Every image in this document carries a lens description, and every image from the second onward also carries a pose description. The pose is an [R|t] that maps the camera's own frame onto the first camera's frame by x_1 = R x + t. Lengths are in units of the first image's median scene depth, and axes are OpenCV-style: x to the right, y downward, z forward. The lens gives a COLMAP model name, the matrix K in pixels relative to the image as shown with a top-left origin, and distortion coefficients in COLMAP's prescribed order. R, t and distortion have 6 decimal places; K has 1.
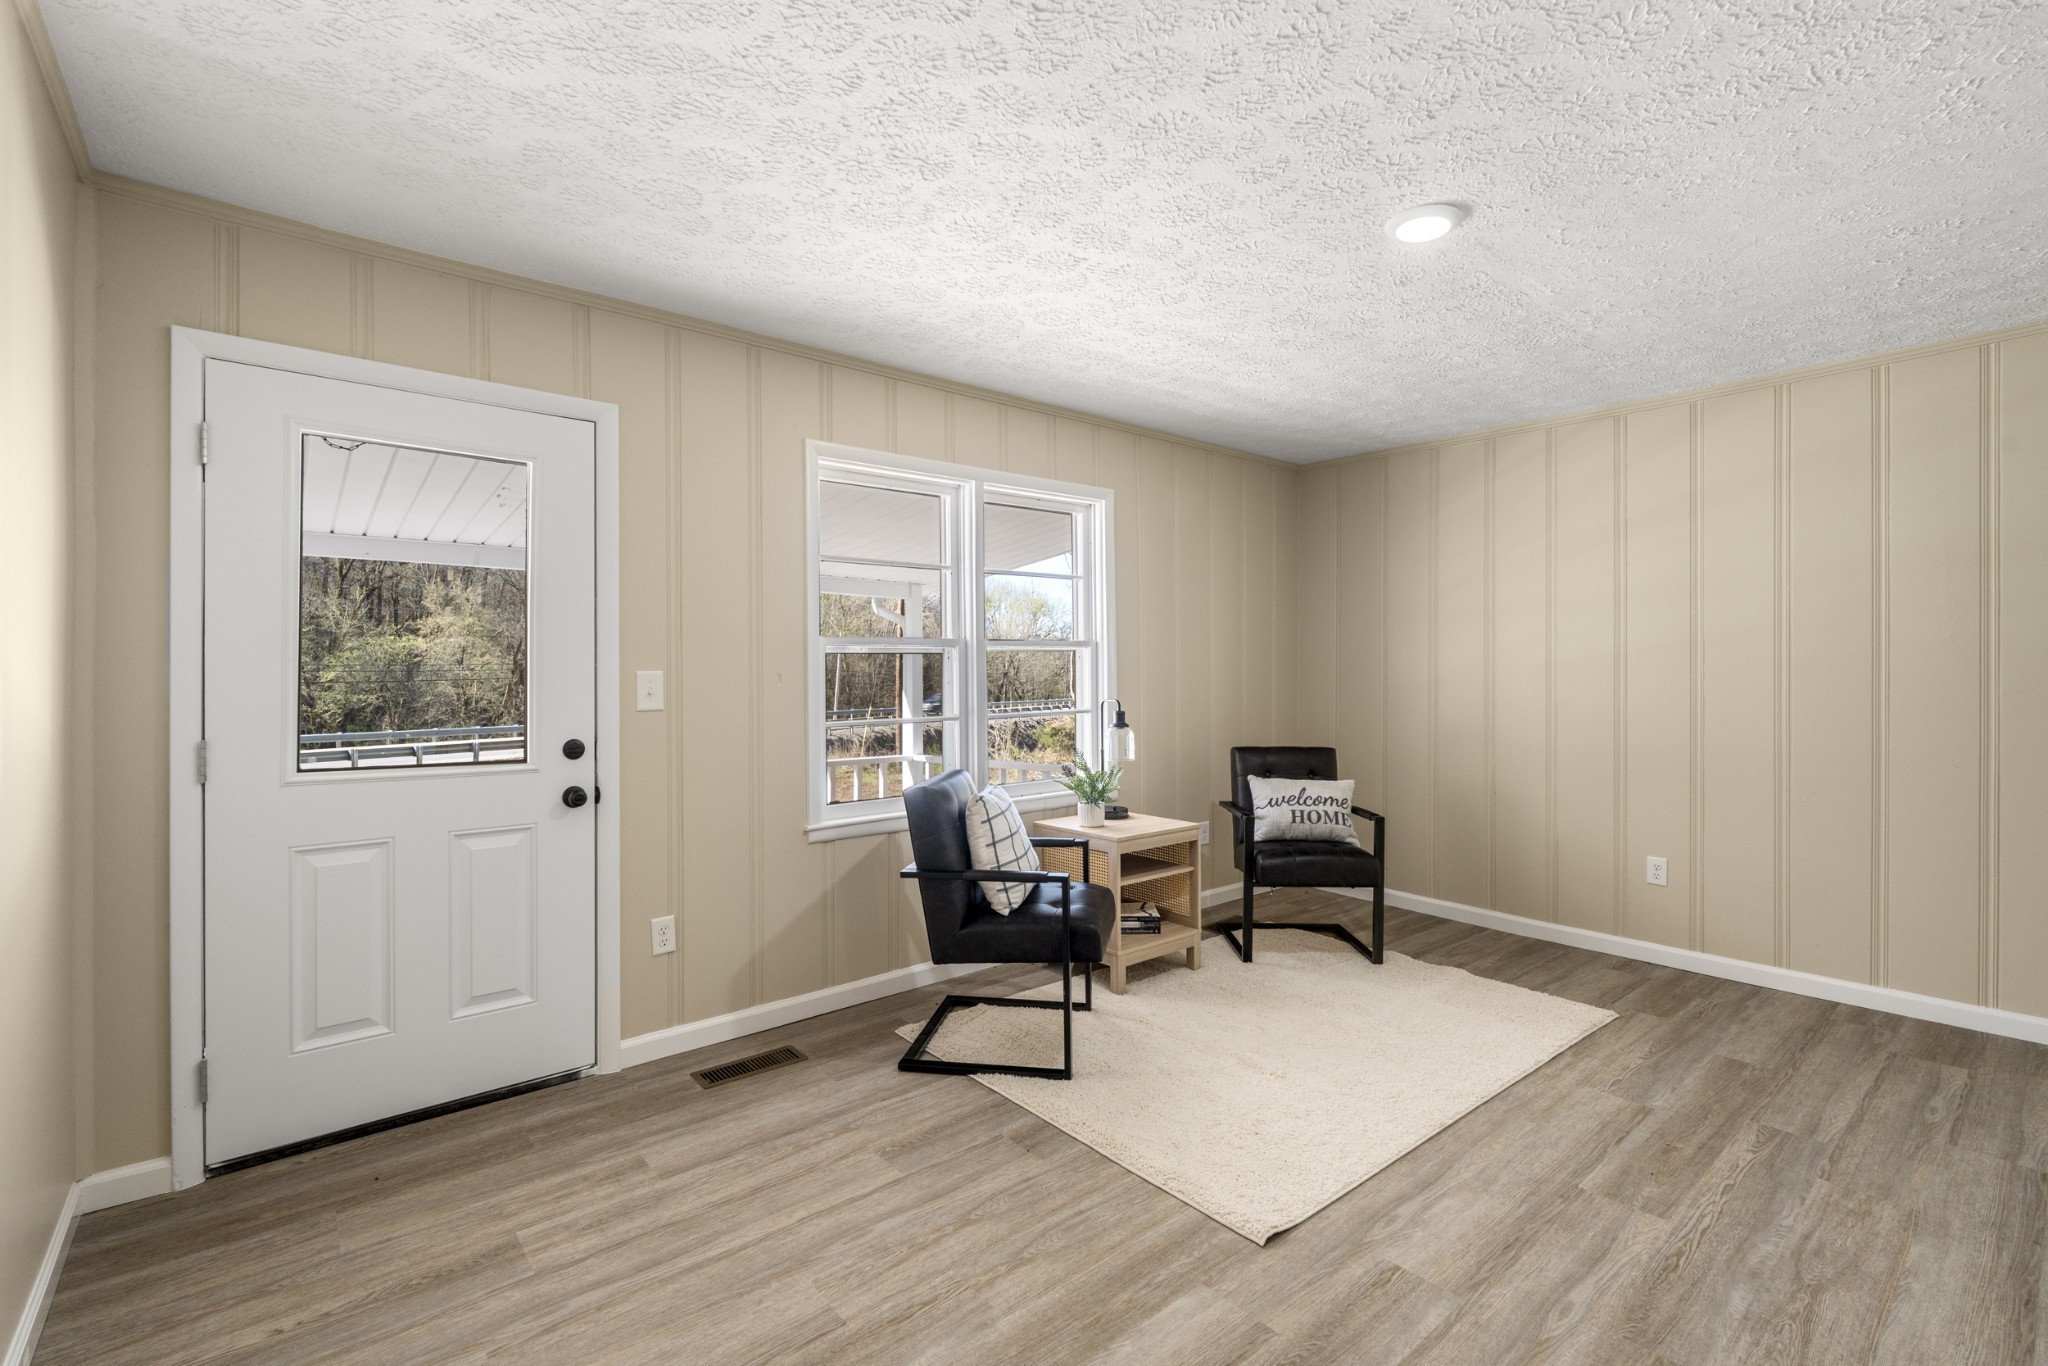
lens RADIAL K [[896.4, 0, 1021.8], [0, 896.4, 676.3], [0, 0, 1]] dist [-0.000318, 0.000438]
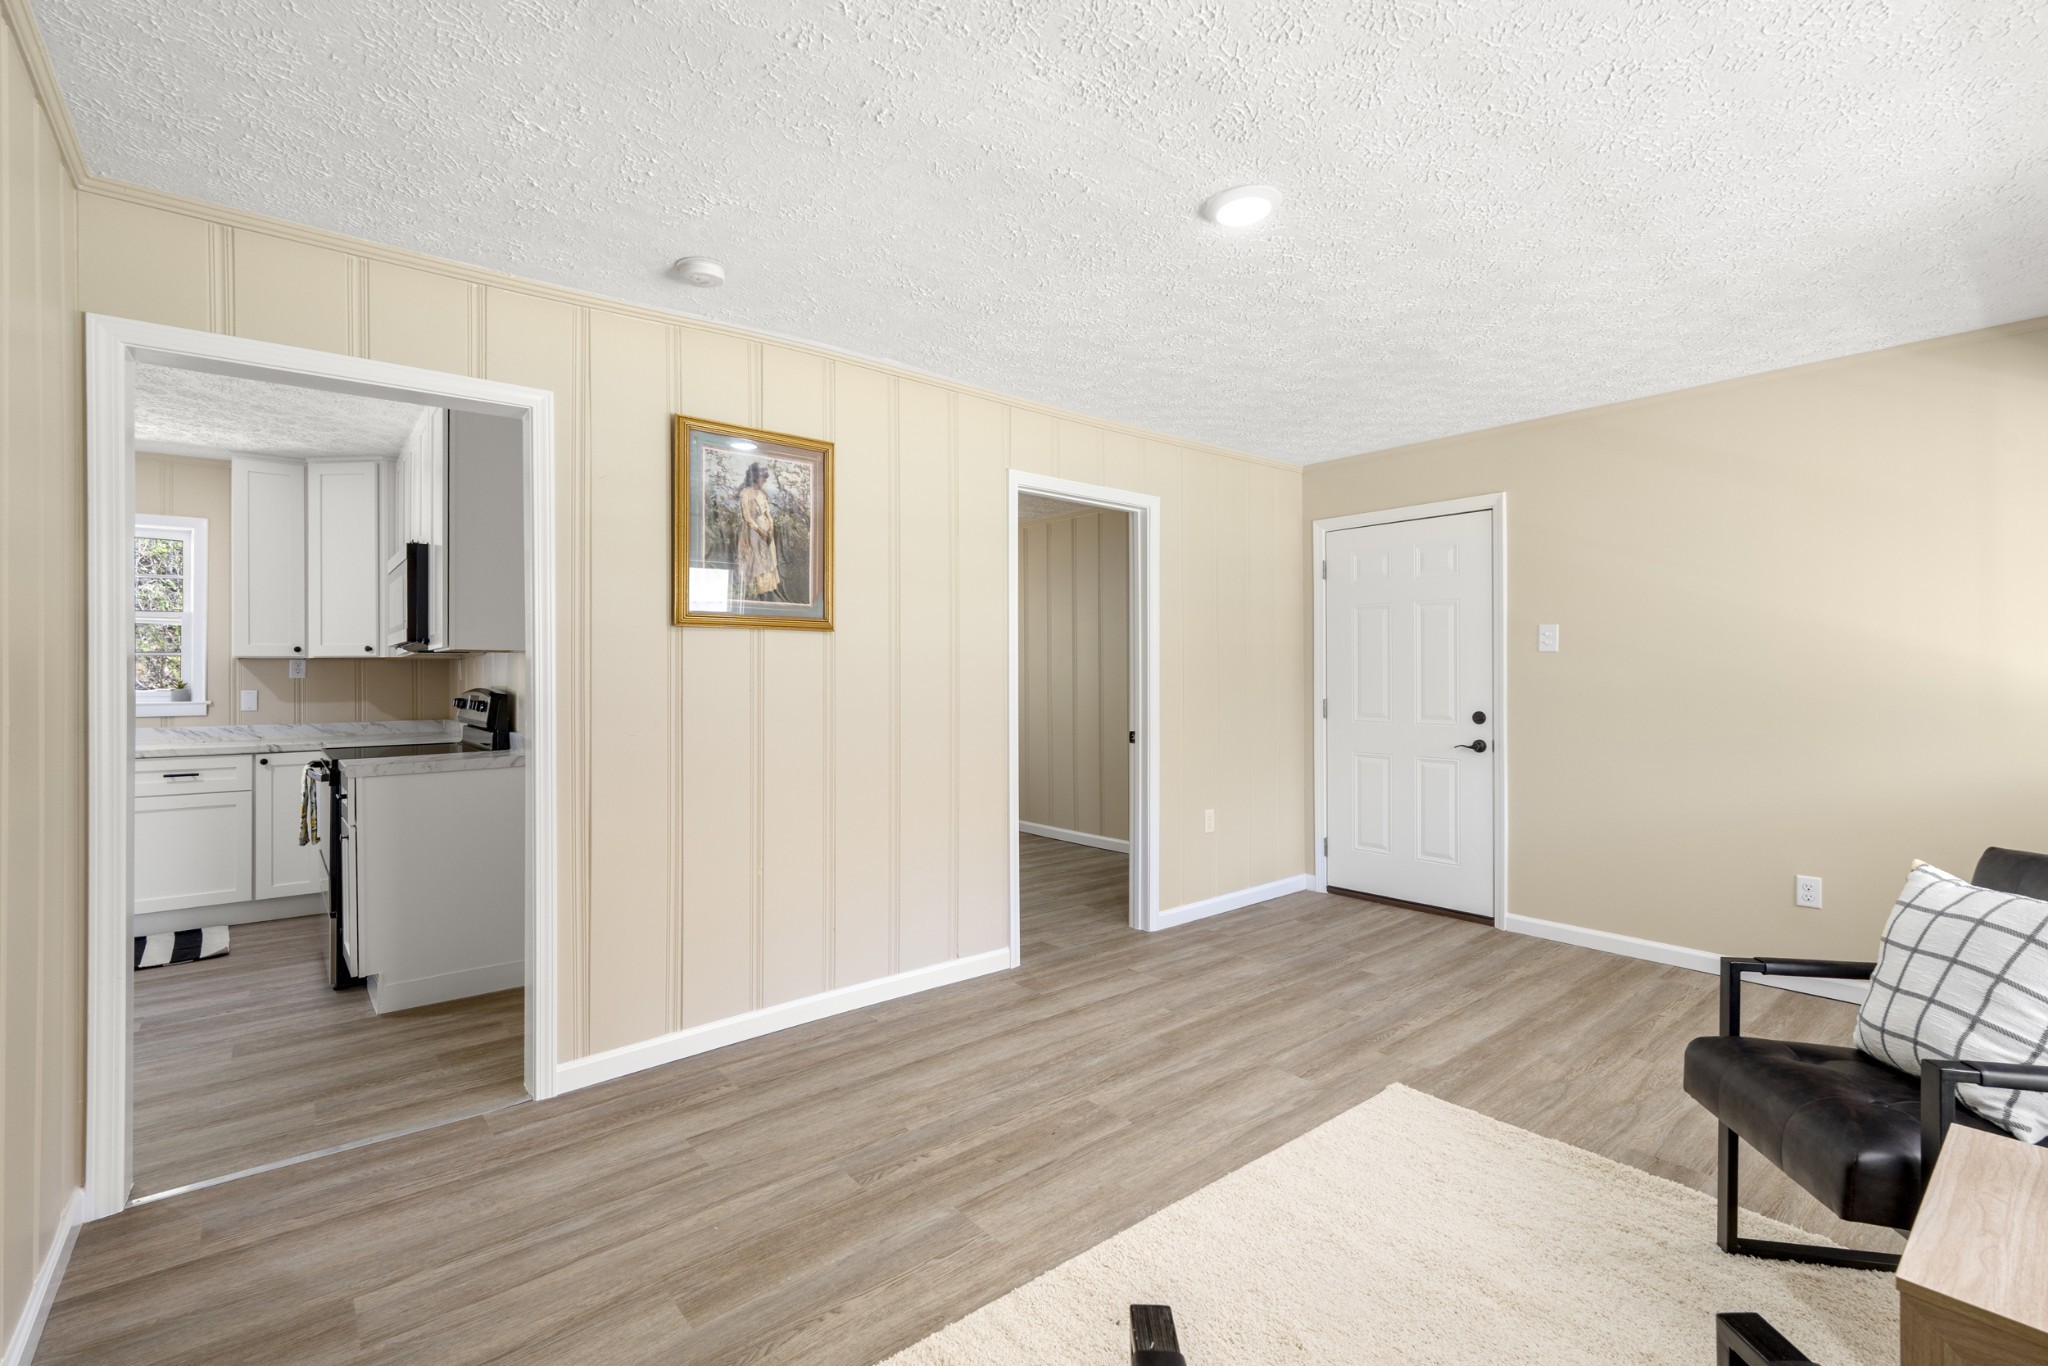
lens RADIAL K [[903.5, 0, 1016.1], [0, 903.5, 675.6], [0, 0, 1]] dist [-0.001451, 0.000059]
pose [[-0.999953, 0.006071, 0.007586, 0.641081], [0.006061, 0.999981, -0.001392, -0.002833], [-0.007594, -0.001345, -0.999970, 1.829224]]
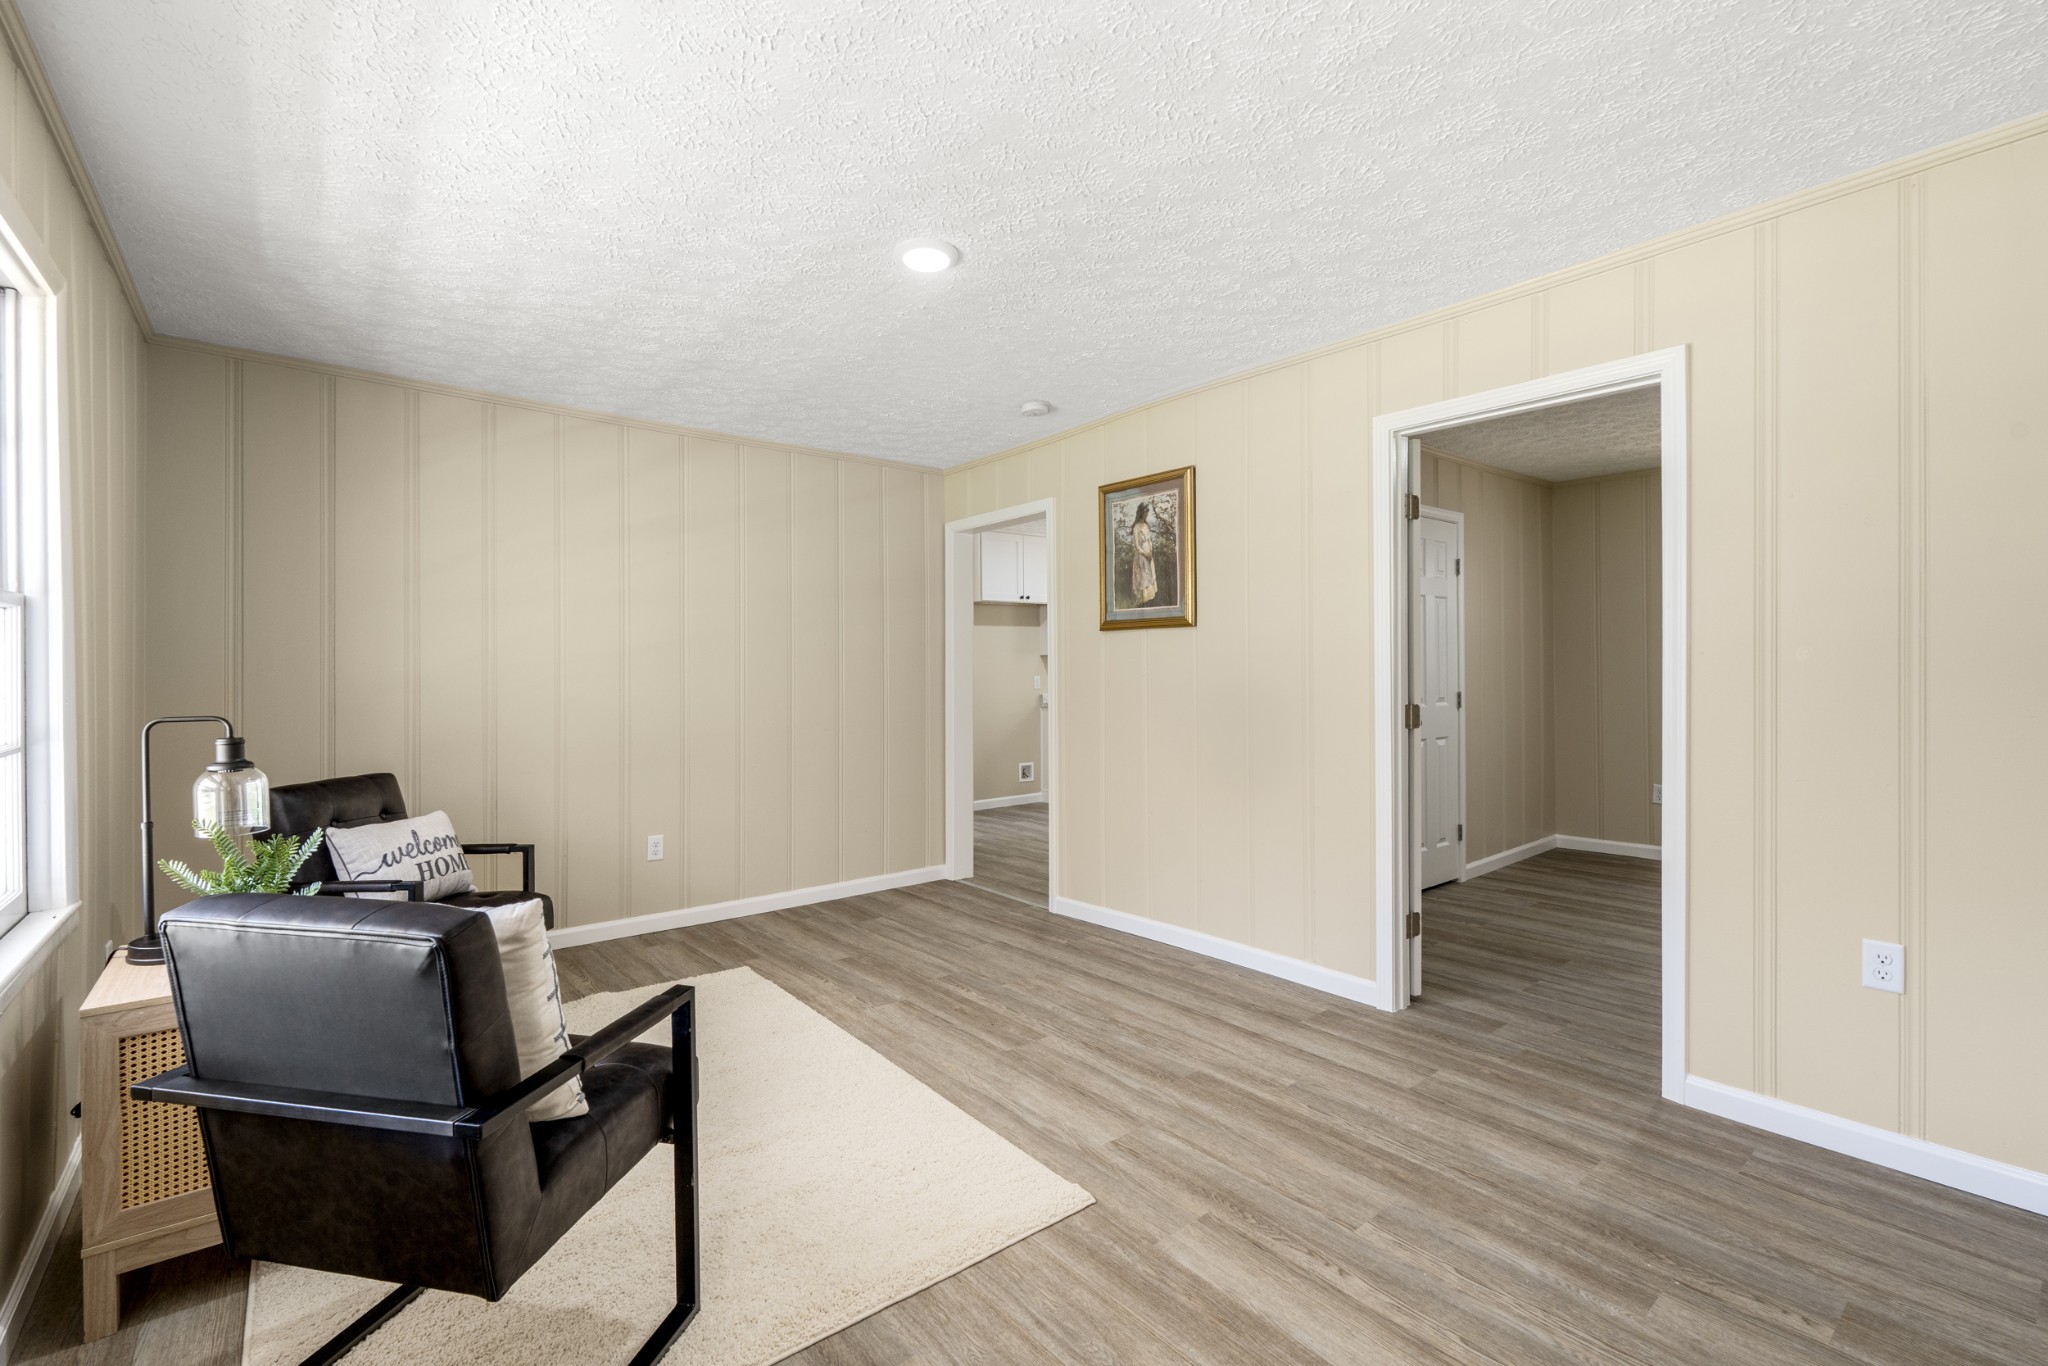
lens RADIAL K [[903.5, 0, 1016.1], [0, 903.5, 675.6], [0, 0, 1]] dist [-0.001451, 0.000059]
pose [[0.019387, -0.003043, 0.999807, -0.609198], [0.007392, 0.999968, 0.002900, 0.006626], [-0.999785, 0.007335, 0.019409, 0.810231]]
